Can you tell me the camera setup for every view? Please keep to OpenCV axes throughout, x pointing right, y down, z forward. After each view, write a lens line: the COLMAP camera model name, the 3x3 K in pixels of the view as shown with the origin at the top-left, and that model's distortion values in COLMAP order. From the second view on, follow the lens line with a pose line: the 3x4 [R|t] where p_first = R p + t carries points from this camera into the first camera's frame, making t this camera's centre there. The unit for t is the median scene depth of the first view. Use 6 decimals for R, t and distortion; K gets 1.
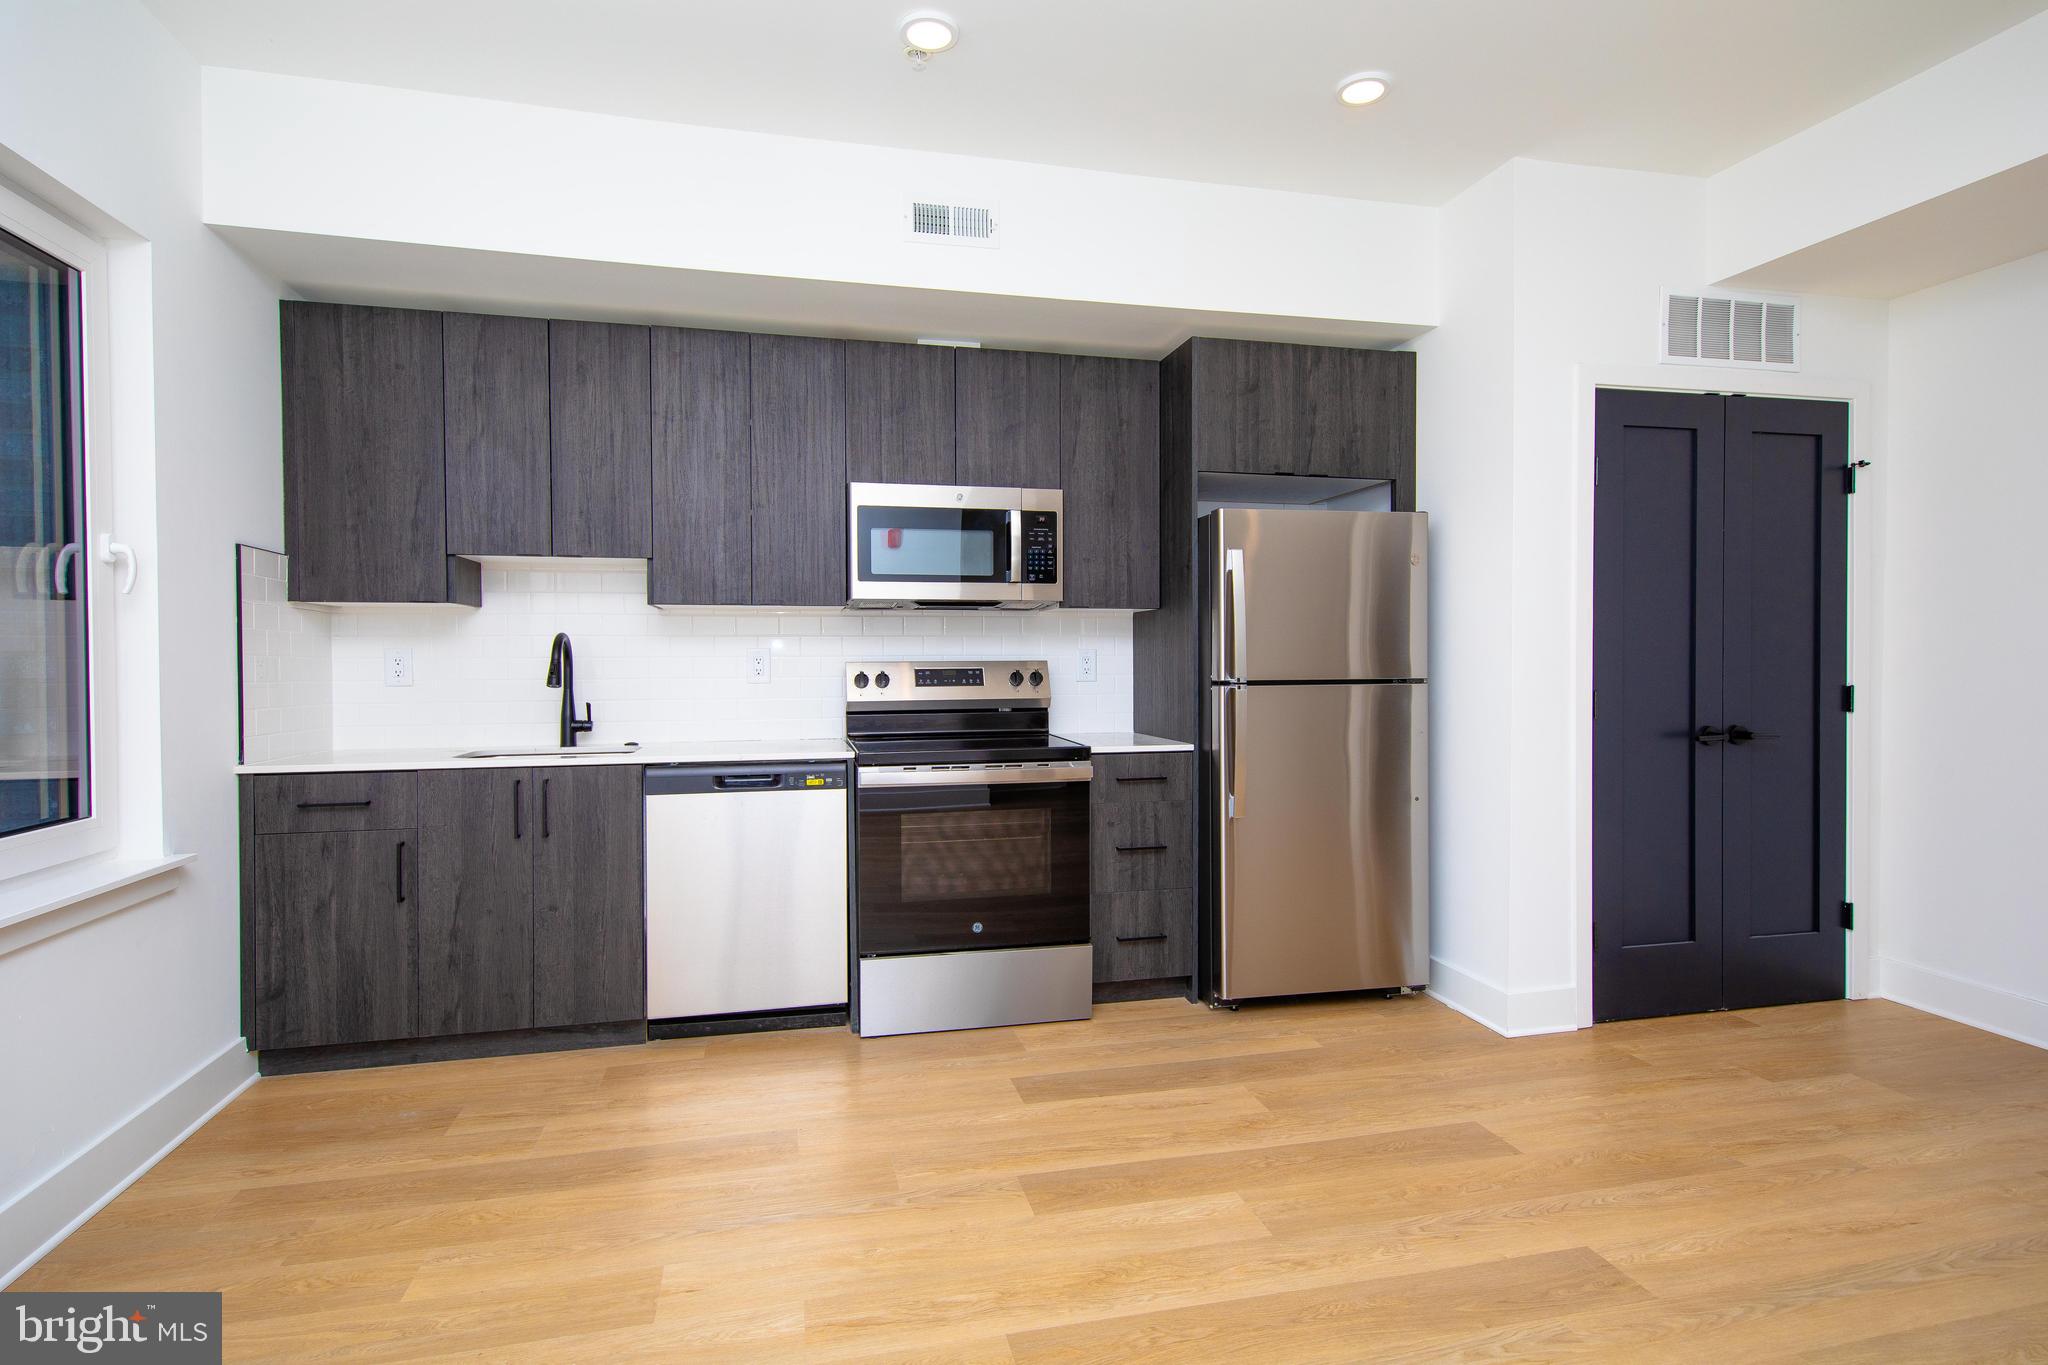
lens RADIAL K [[1053.0, 0, 1020.0], [0, 1053.0, 675.3], [0, 0, 1]] dist [0.022148, -0.008561]
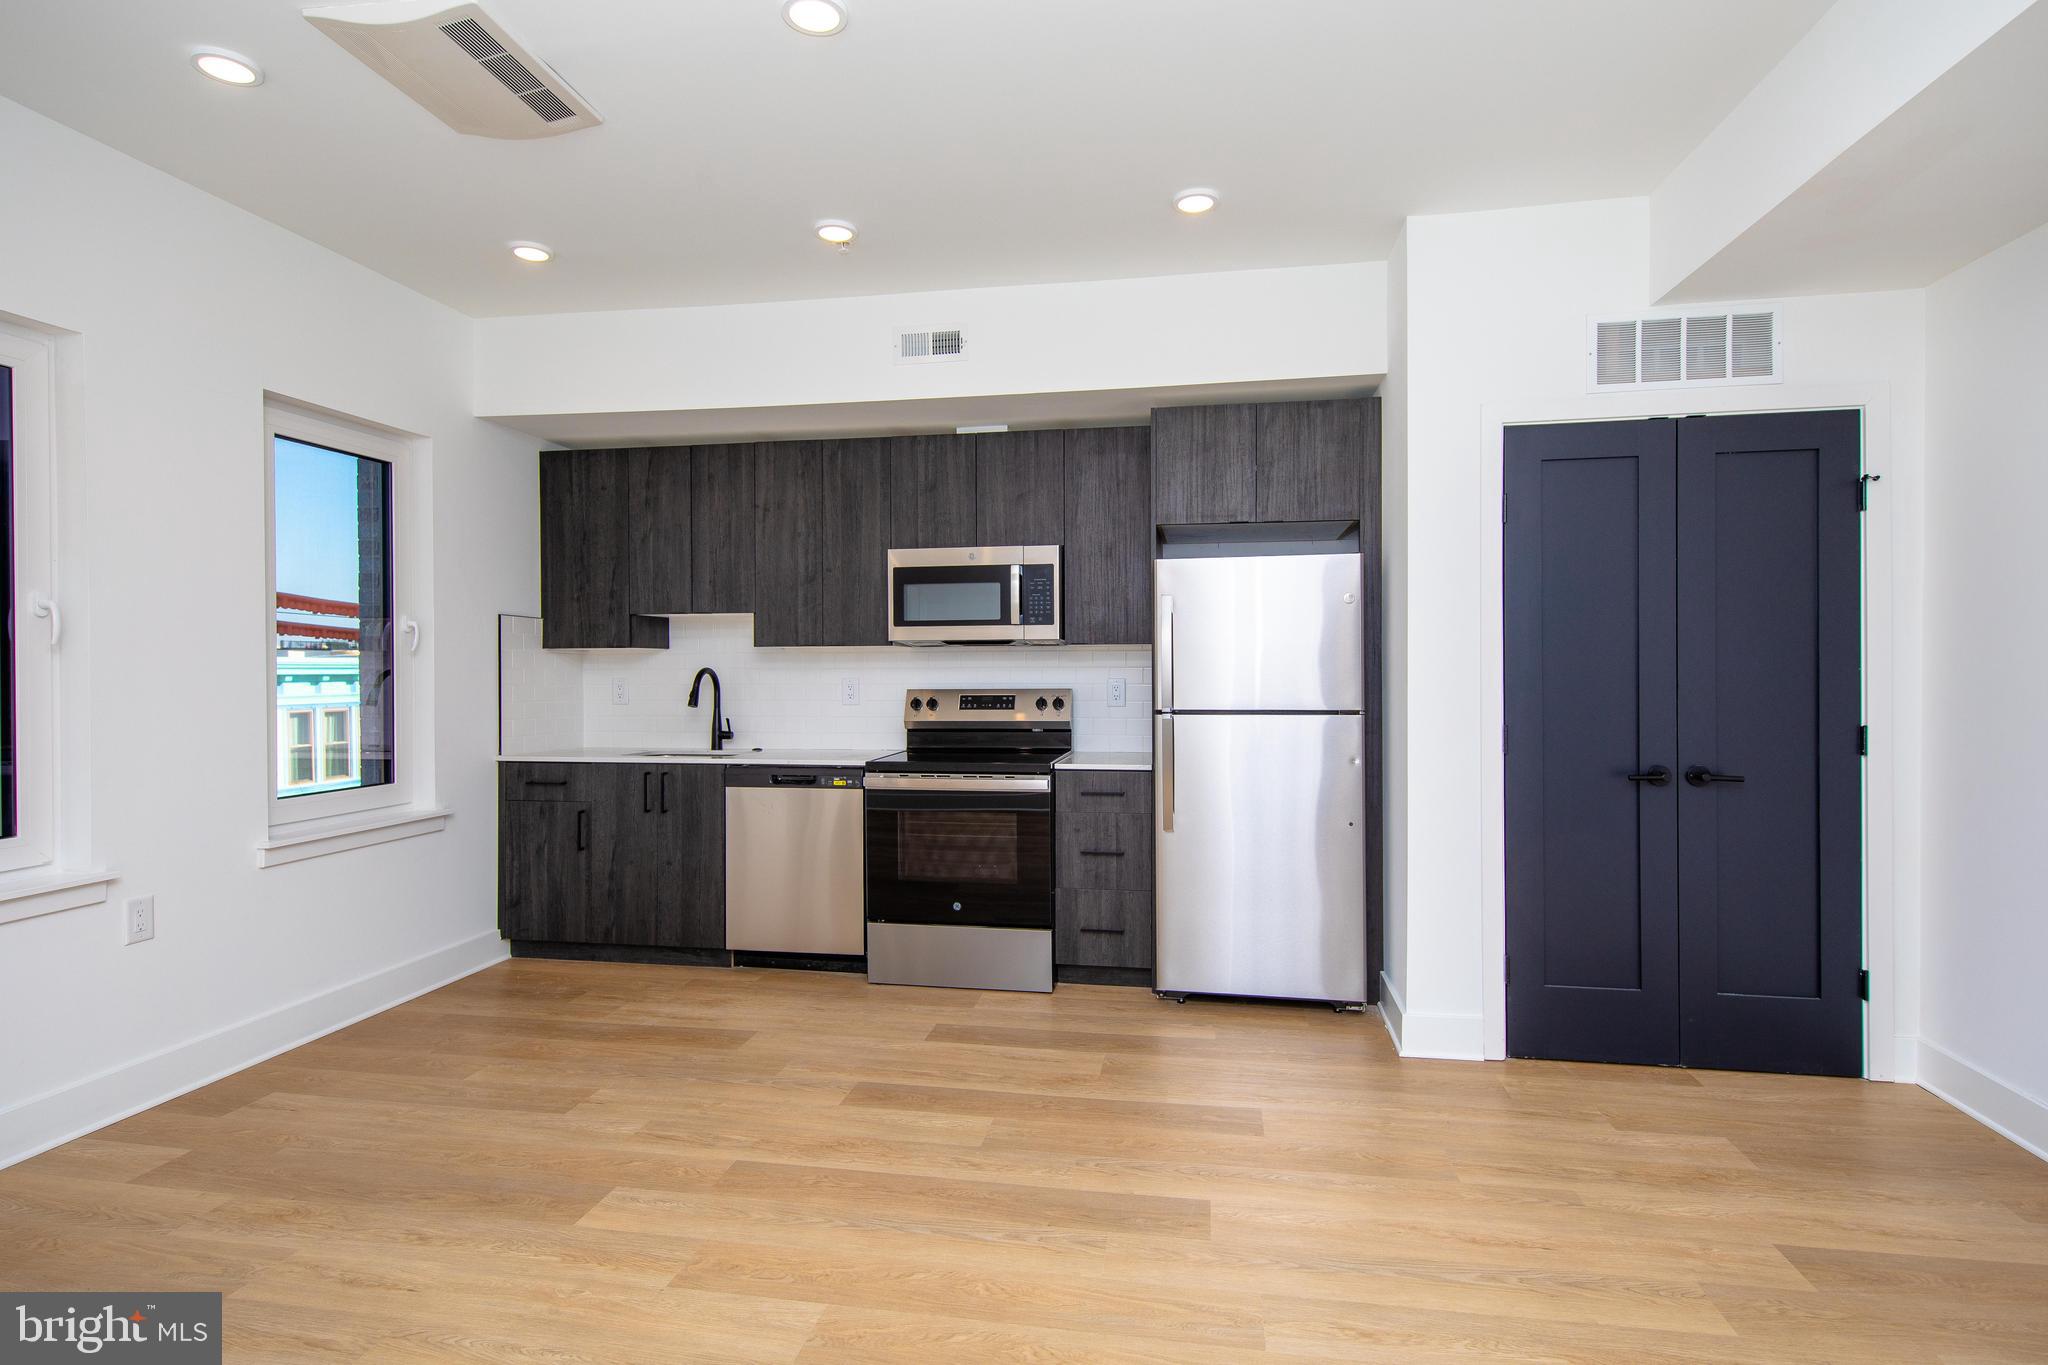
lens RADIAL K [[1048.1, 0, 1013.7], [0, 1048.1, 675.9], [0, 0, 1]] dist [0.021737, -0.009731]
pose [[0.915819, 0.002425, -0.401584, 0.505587], [-0.006355, 0.999944, -0.008453, -0.020945], [0.401542, 0.010294, 0.915783, -0.102871]]
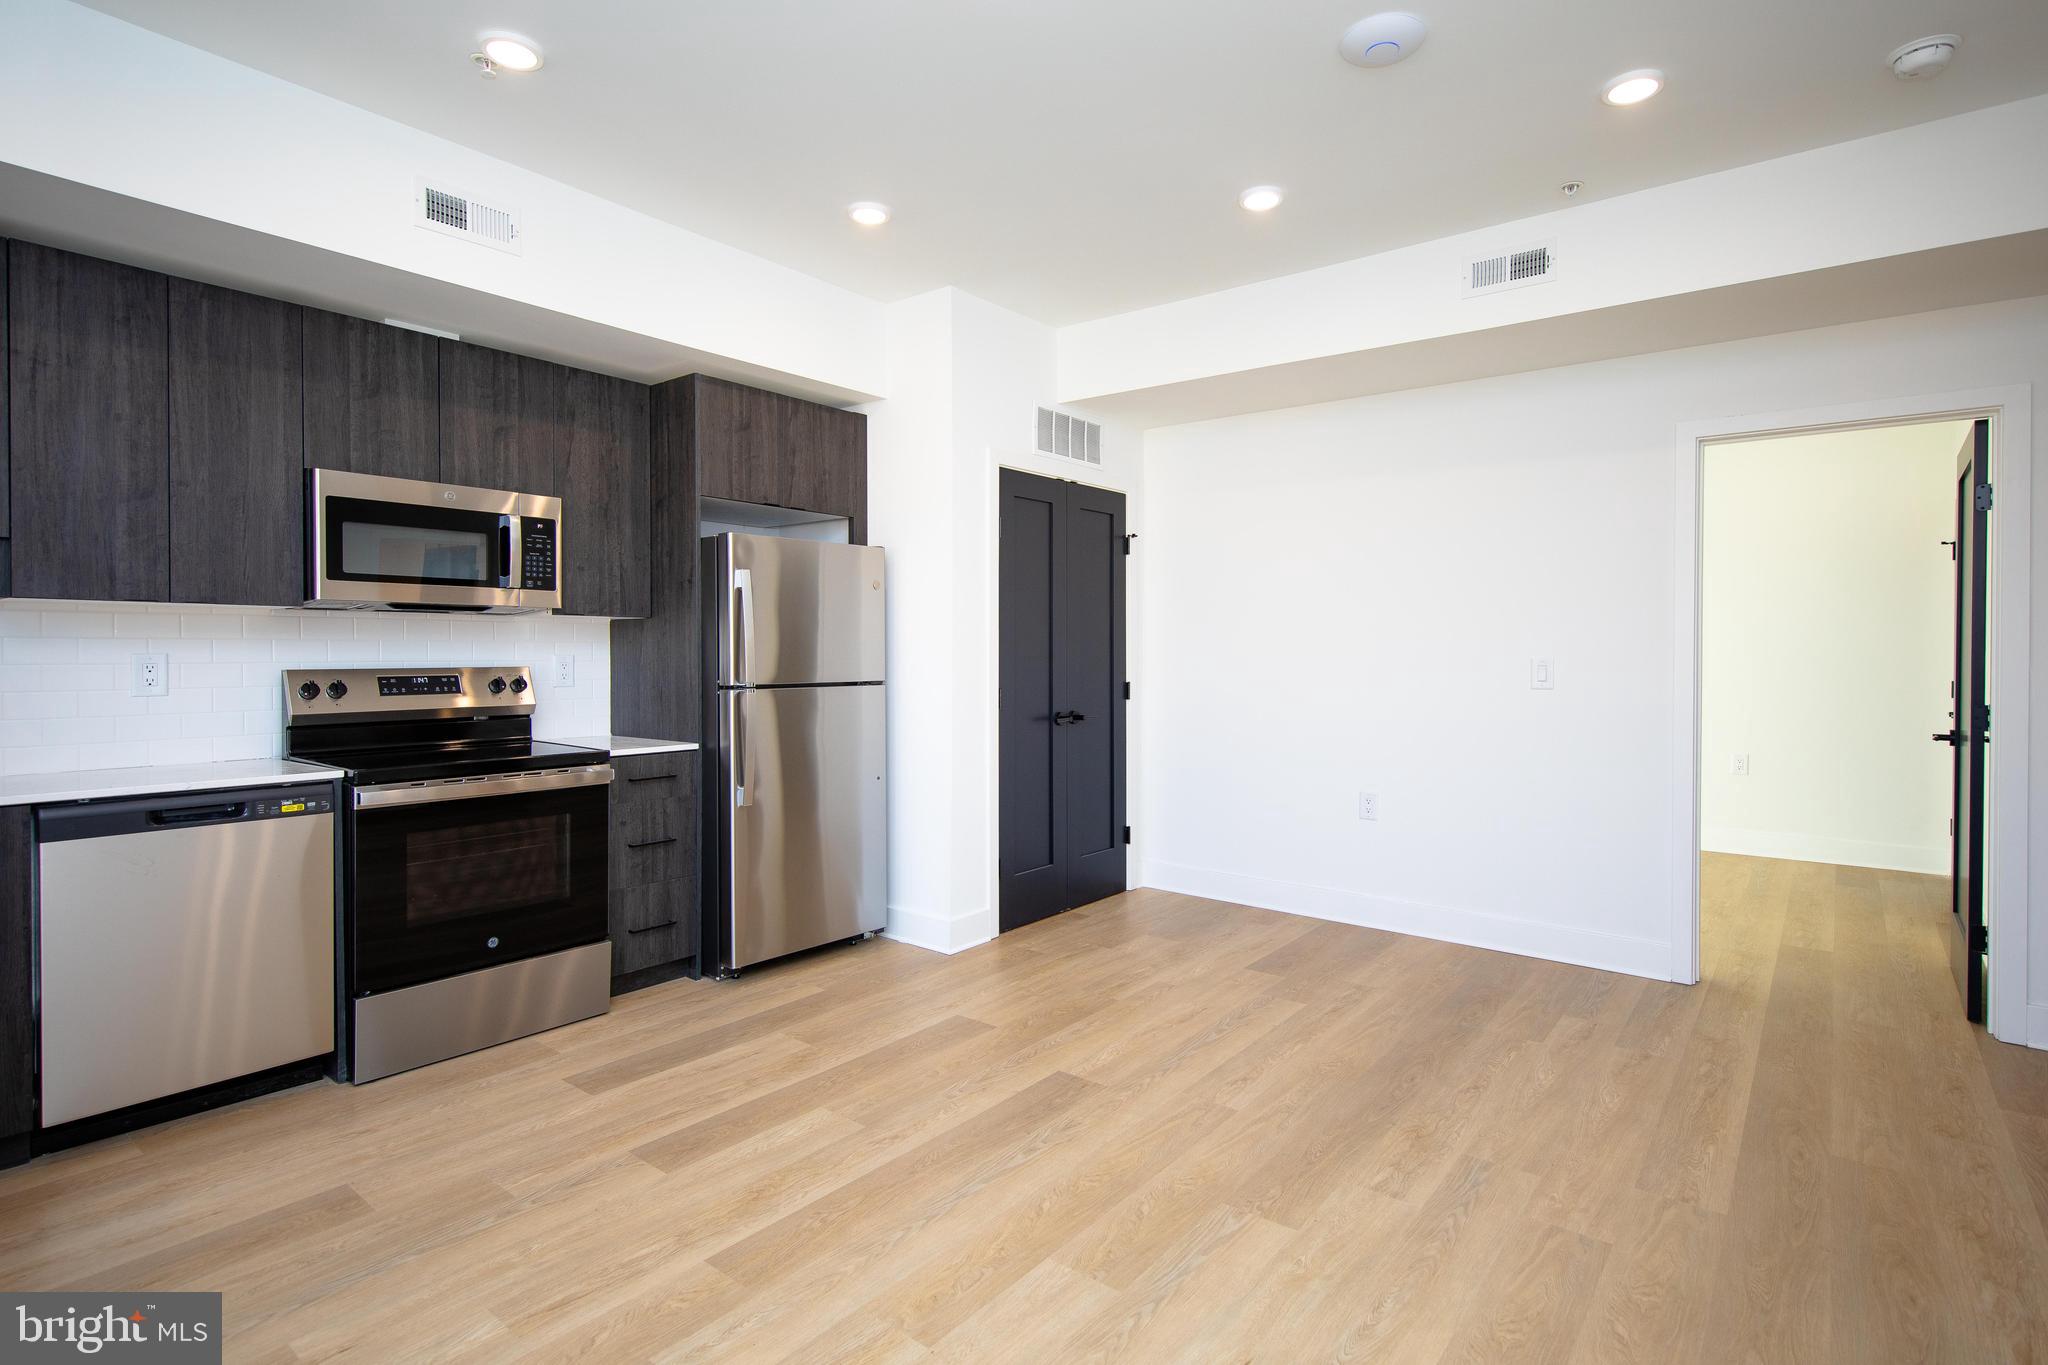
lens RADIAL K [[1023.8, 0, 1033.8], [0, 1023.8, 662.4], [0, 0, 1]] dist [0.020063, -0.008677]
pose [[0.785071, -0.001479, 0.619404, -0.232992], [0.006585, 0.999961, -0.005959, -0.010637], [-0.619371, 0.008757, 0.785050, -0.059051]]
